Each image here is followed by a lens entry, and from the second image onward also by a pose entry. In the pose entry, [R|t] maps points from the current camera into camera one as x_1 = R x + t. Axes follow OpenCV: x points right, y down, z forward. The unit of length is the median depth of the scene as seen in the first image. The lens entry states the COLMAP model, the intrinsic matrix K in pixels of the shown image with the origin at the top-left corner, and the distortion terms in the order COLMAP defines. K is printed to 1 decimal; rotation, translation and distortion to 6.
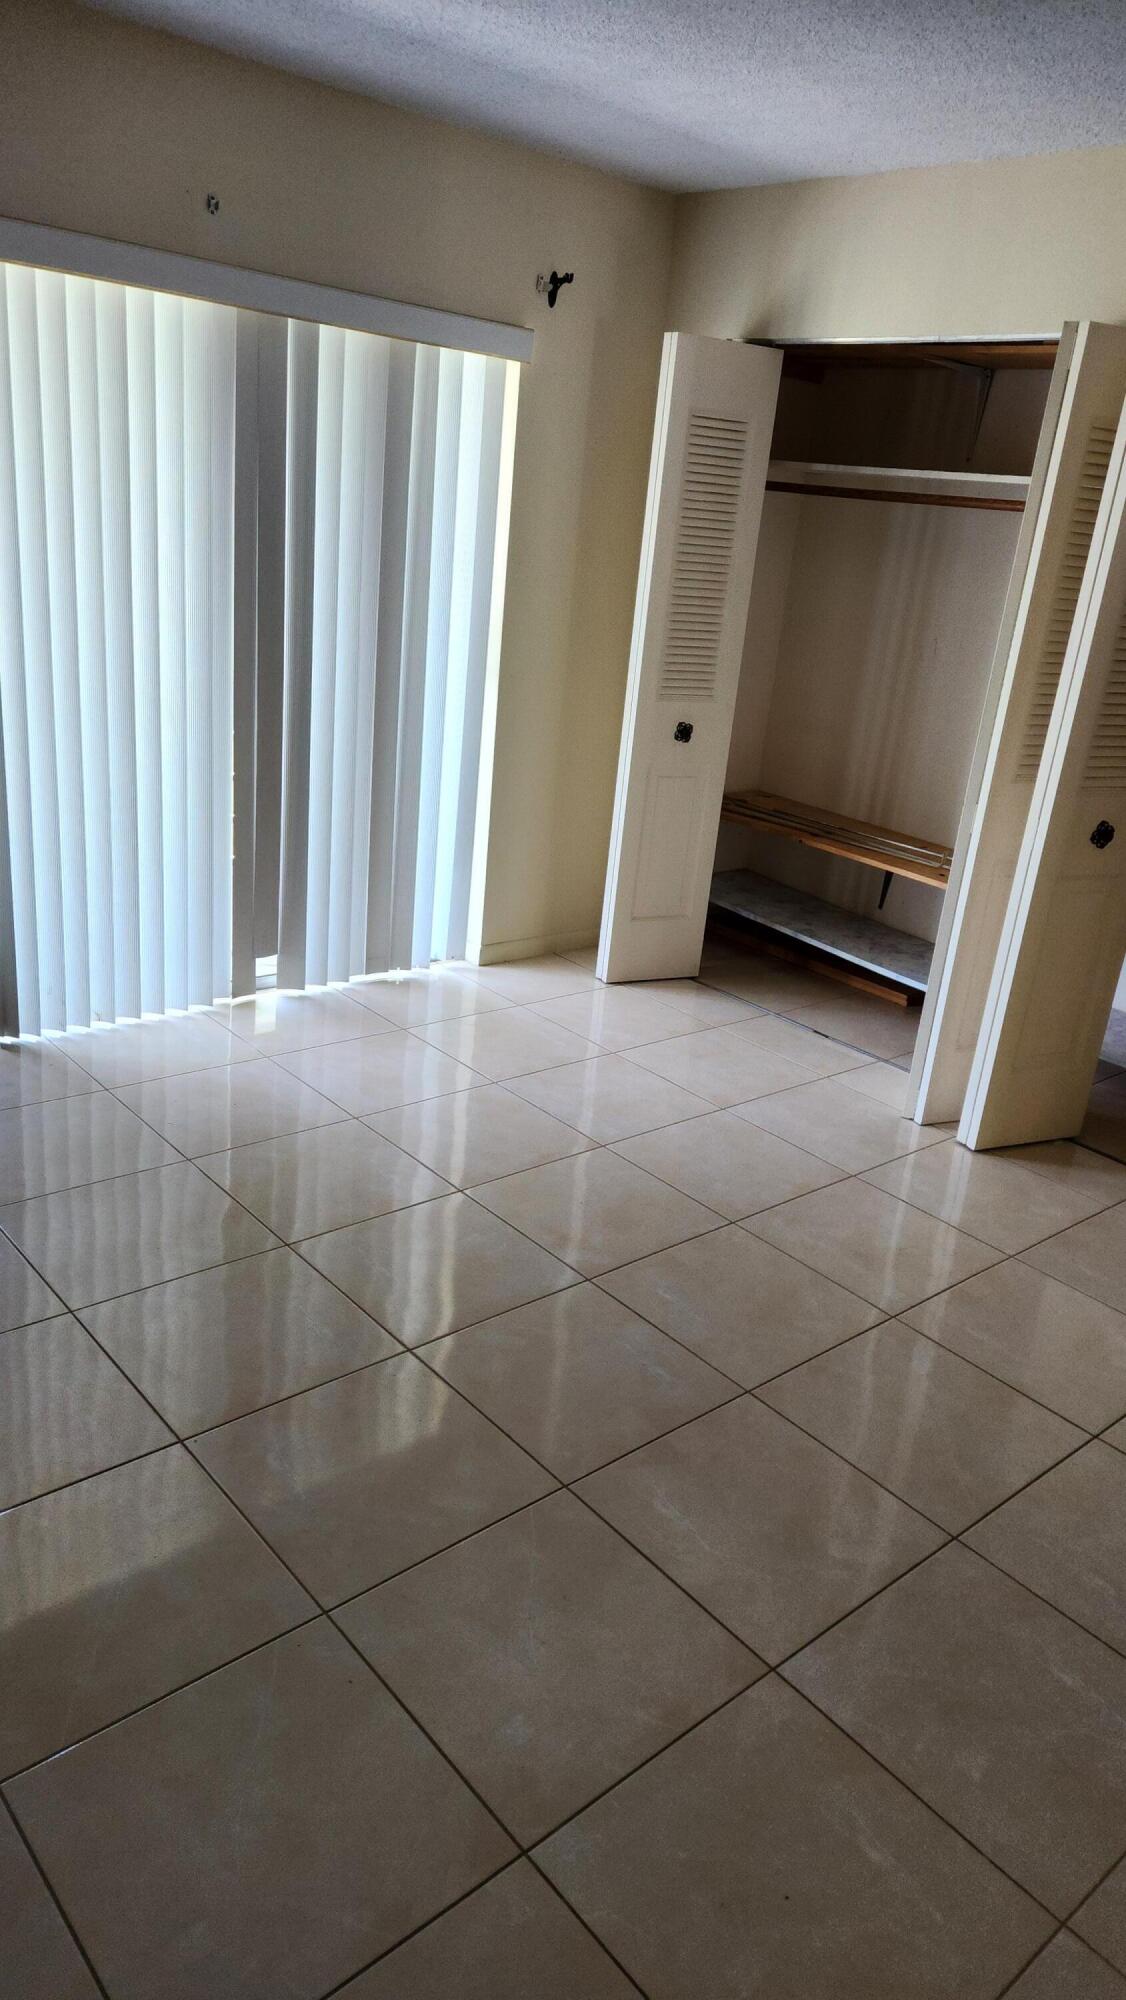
lens RADIAL K [[1342.8, 0, 570.4], [0, 1342.8, 969.9], [0, 0, 1]] dist [0.113393, -0.106095]
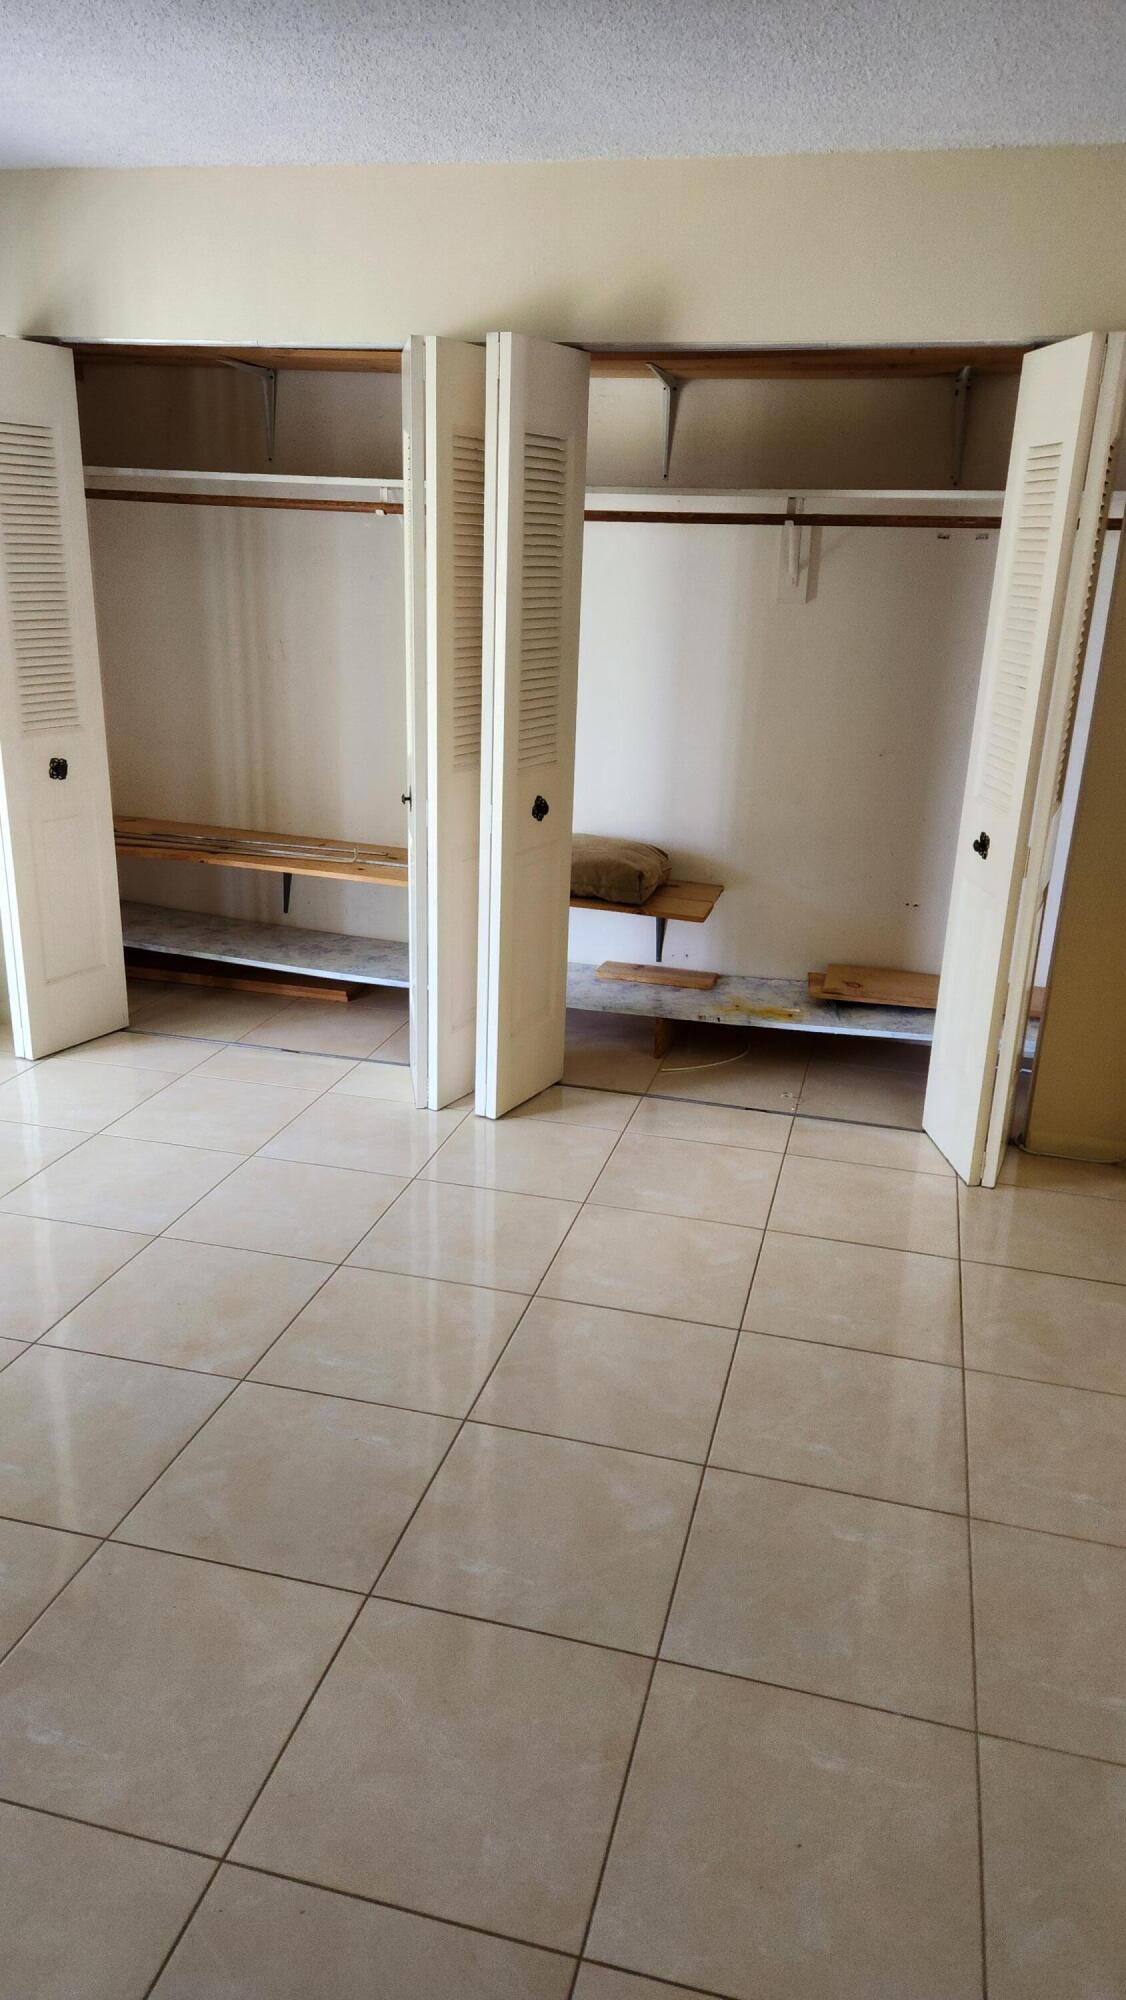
lens RADIAL K [[1342.8, 0, 570.4], [0, 1342.8, 969.9], [0, 0, 1]] dist [0.113393, -0.106095]
pose [[0.826015, -0.235111, 0.512272, -0.130956], [0.227684, 0.970580, 0.078324, -0.038729], [-0.515615, 0.051939, 0.855244, 0.048938]]
